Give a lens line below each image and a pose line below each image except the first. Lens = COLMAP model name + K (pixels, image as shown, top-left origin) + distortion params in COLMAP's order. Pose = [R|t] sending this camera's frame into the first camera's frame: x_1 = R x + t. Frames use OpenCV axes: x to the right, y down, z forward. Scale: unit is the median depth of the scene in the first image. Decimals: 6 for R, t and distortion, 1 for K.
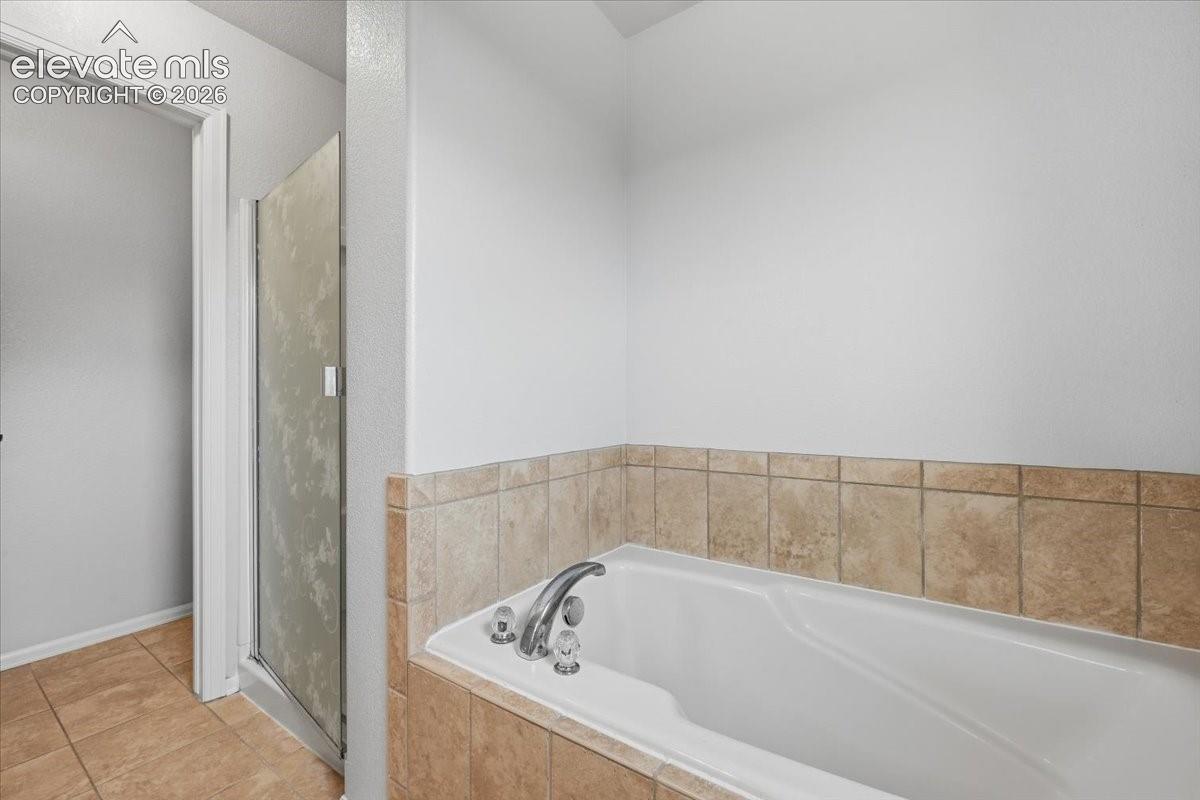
lens RADIAL K [[499.3, 0, 593.2], [0, 499.3, 400.0], [0, 0, 1]] dist [0.000006, -0.000082]
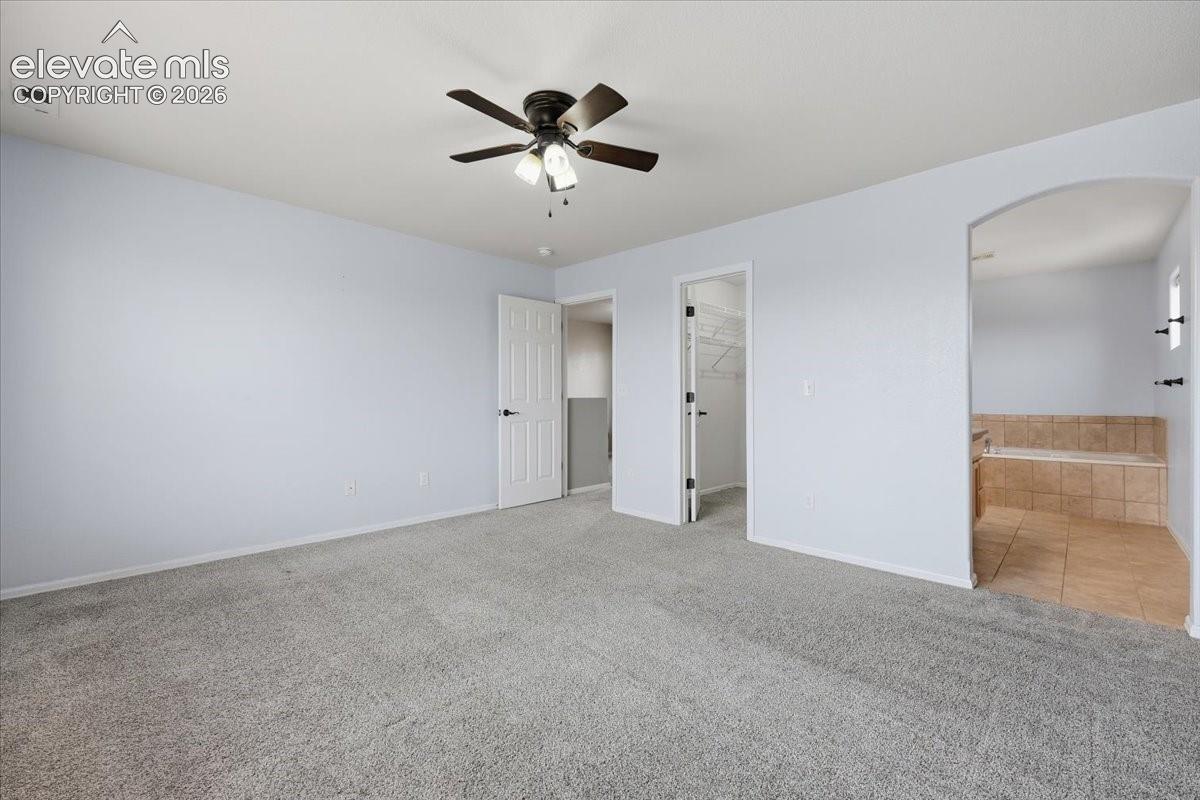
lens RADIAL K [[499.3, 0, 597.2], [0, 499.3, 395.2], [0, 0, 1]] dist [0.000006, -0.000082]
pose [[0.986347, 0.003503, -0.164645, -2.408112], [-0.004616, 0.999969, -0.006378, 0.003306], [0.164617, 0.007051, 0.986332, -3.463764]]
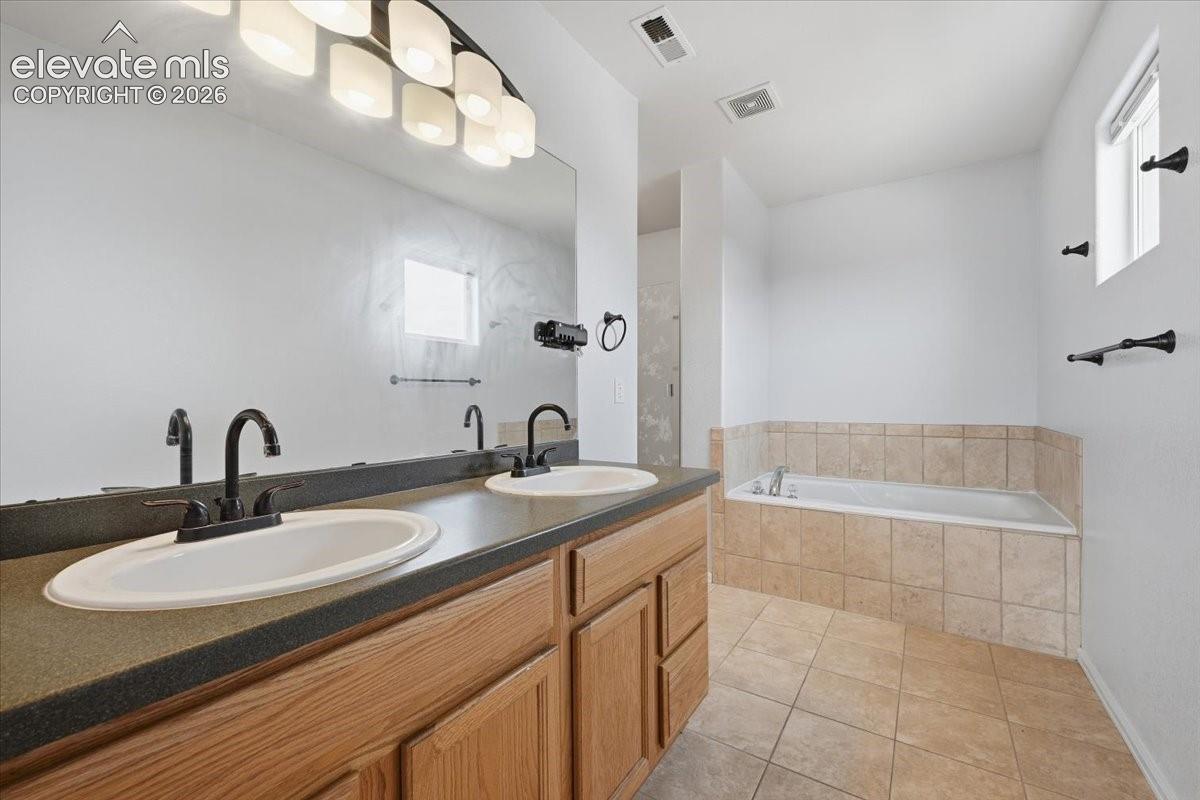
lens RADIAL K [[499.3, 0, 596.2], [0, 499.3, 402.2], [0, 0, 1]] dist [0.000006, -0.000082]
pose [[0.999818, 0.000350, 0.019050, -0.878077], [-0.000473, 0.999979, 0.006457, 0.006635], [-0.019047, -0.006465, 0.999798, -1.253118]]
